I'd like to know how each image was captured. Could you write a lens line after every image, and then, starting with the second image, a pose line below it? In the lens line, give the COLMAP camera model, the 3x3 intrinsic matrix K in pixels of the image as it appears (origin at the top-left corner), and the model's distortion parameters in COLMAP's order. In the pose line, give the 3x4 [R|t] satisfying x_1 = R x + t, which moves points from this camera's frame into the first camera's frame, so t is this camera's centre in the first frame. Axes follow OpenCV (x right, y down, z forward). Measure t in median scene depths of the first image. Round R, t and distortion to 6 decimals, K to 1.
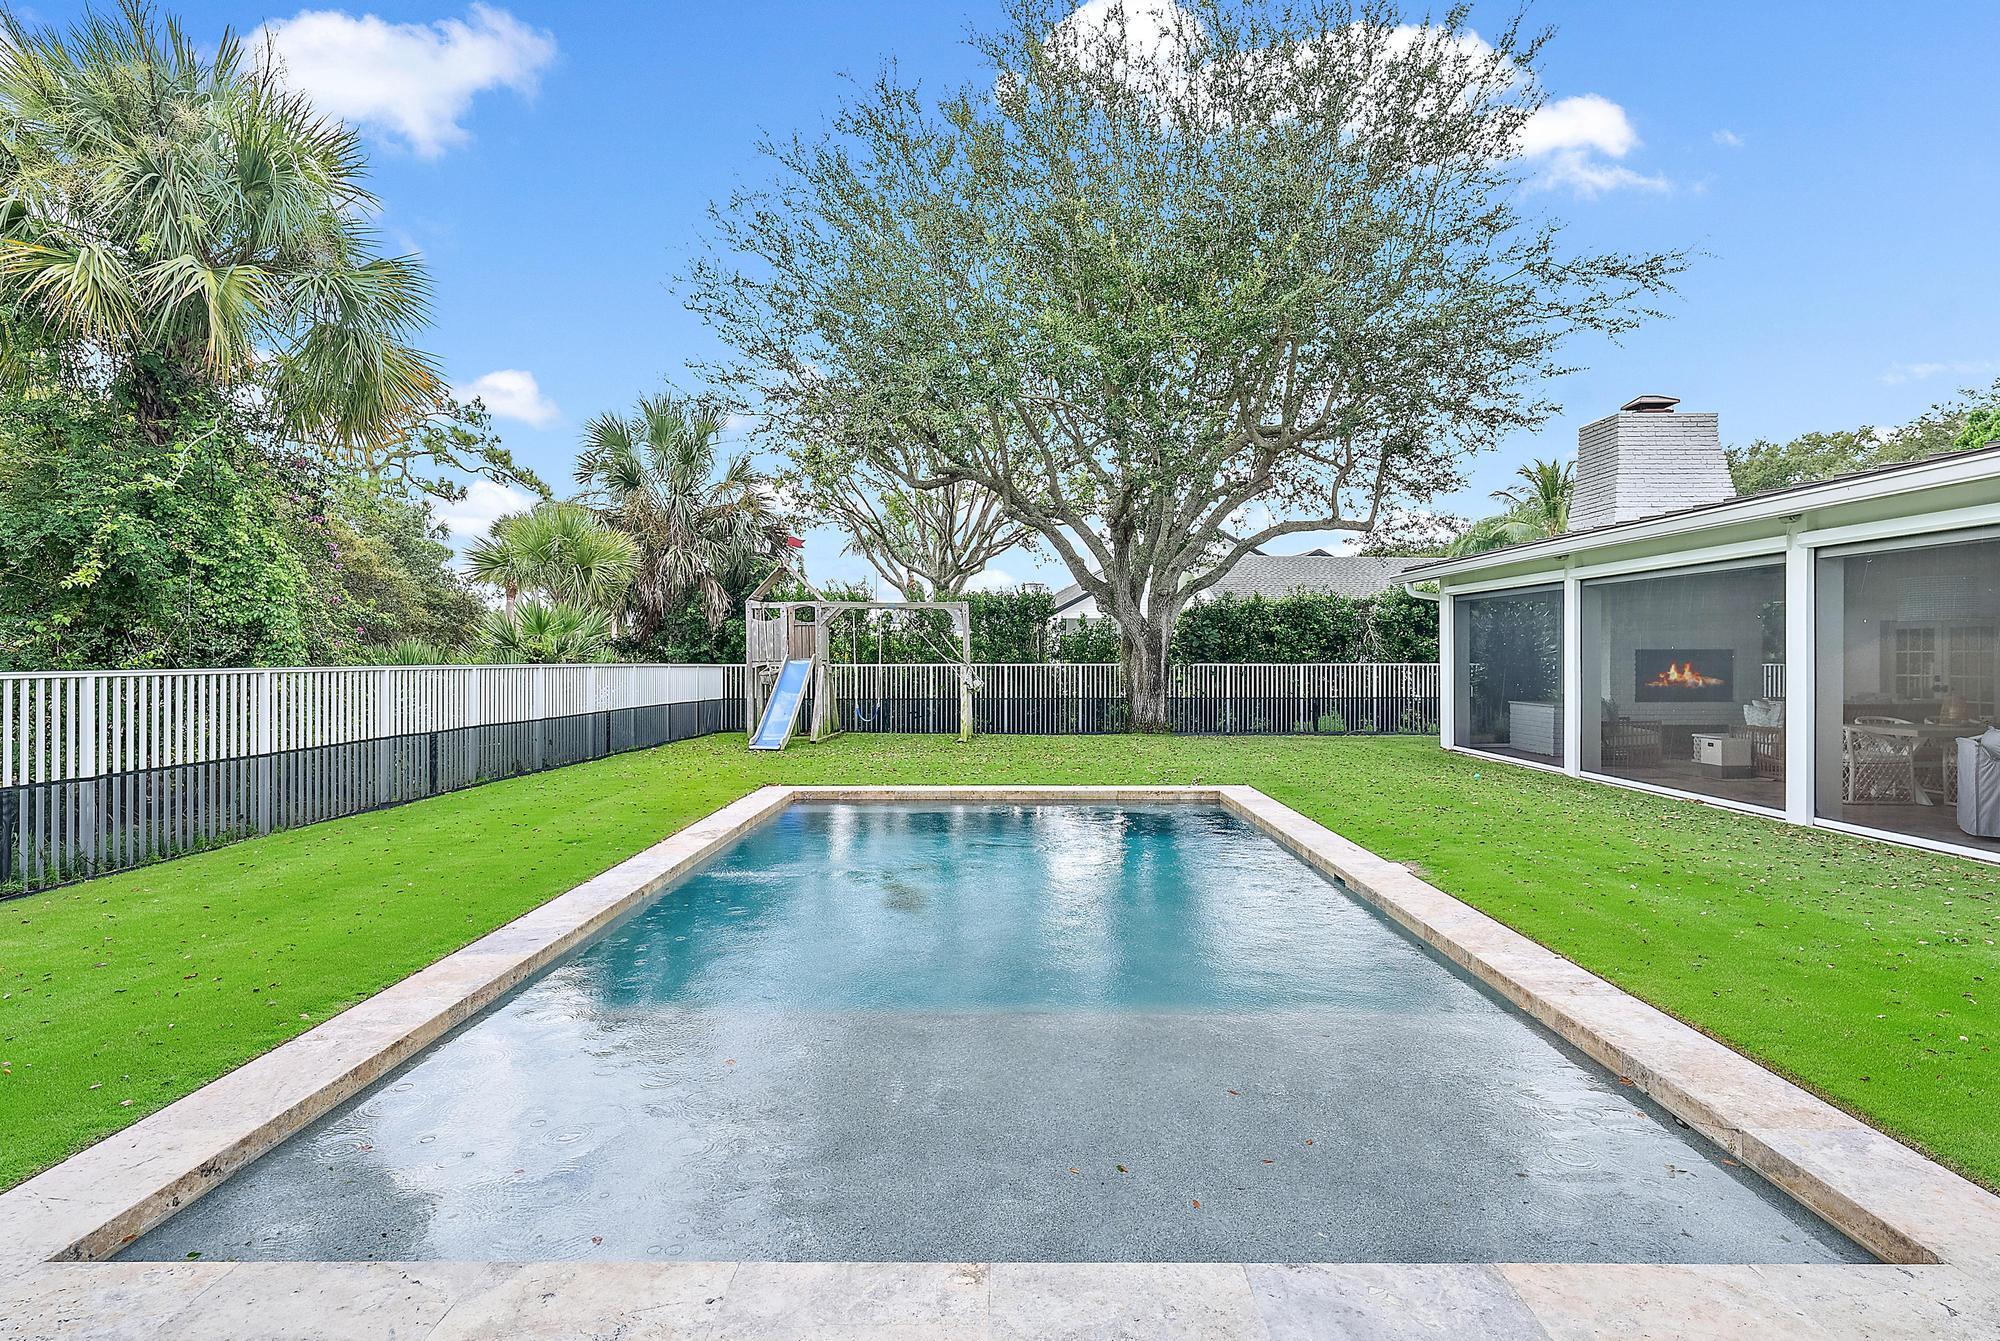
lens RADIAL K [[1008.1, 0, 992.9], [0, 1008.1, 664.4], [0, 0, 1]] dist [0.002570, 0.000051]
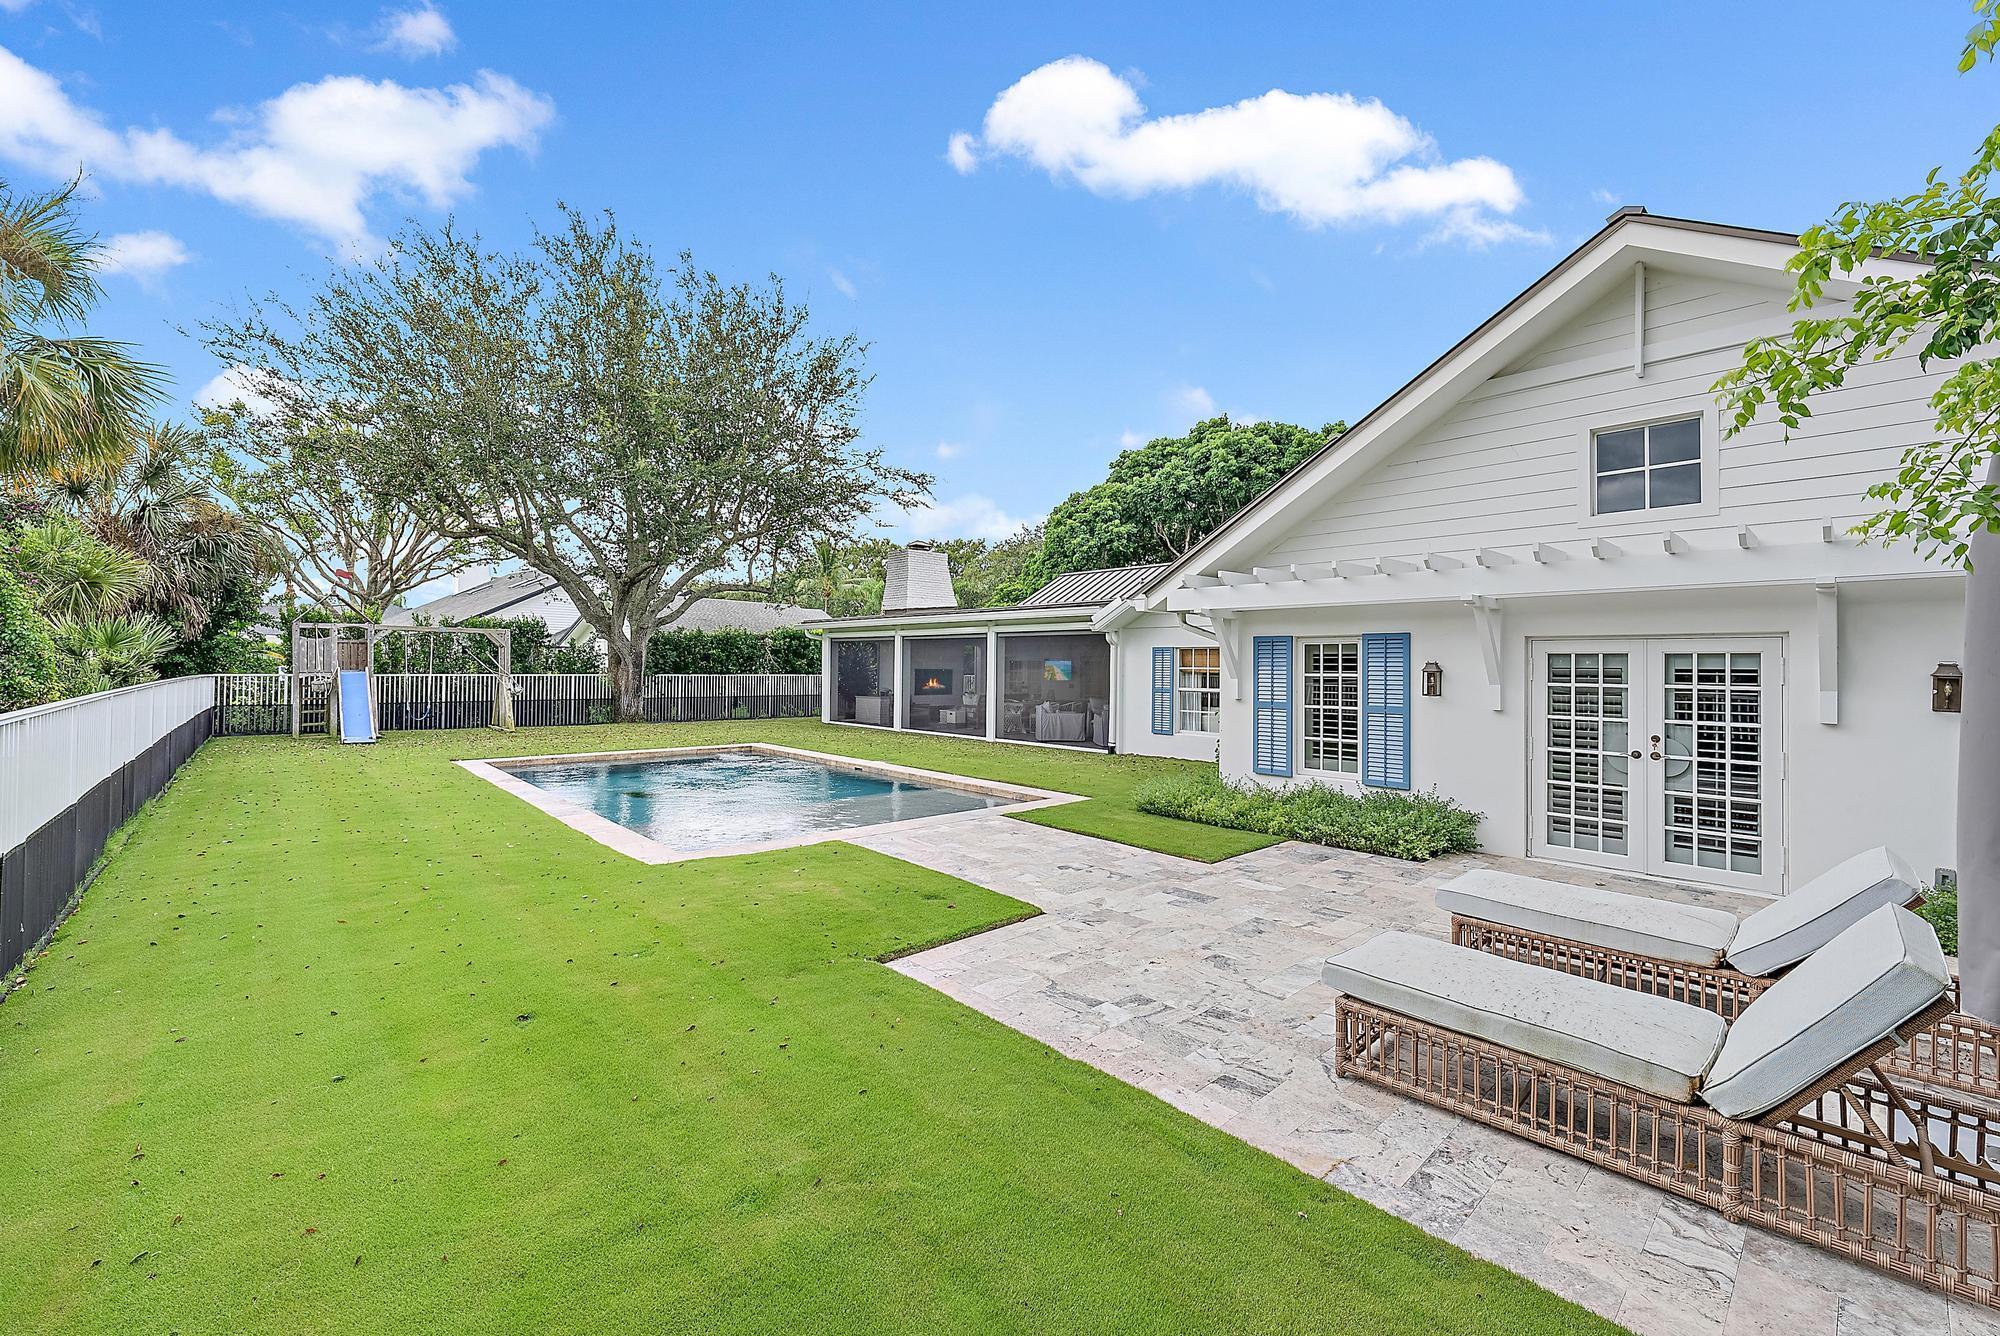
lens RADIAL K [[837.1, 0, 997.3], [0, 837.1, 669.3], [0, 0, 1]] dist [0.002605, 0.000039]
pose [[0.735107, 0.006160, 0.677923, -0.326441], [-0.005187, 0.999981, -0.003462, -0.008199], [-0.677932, -0.000971, 0.735124, -0.292876]]
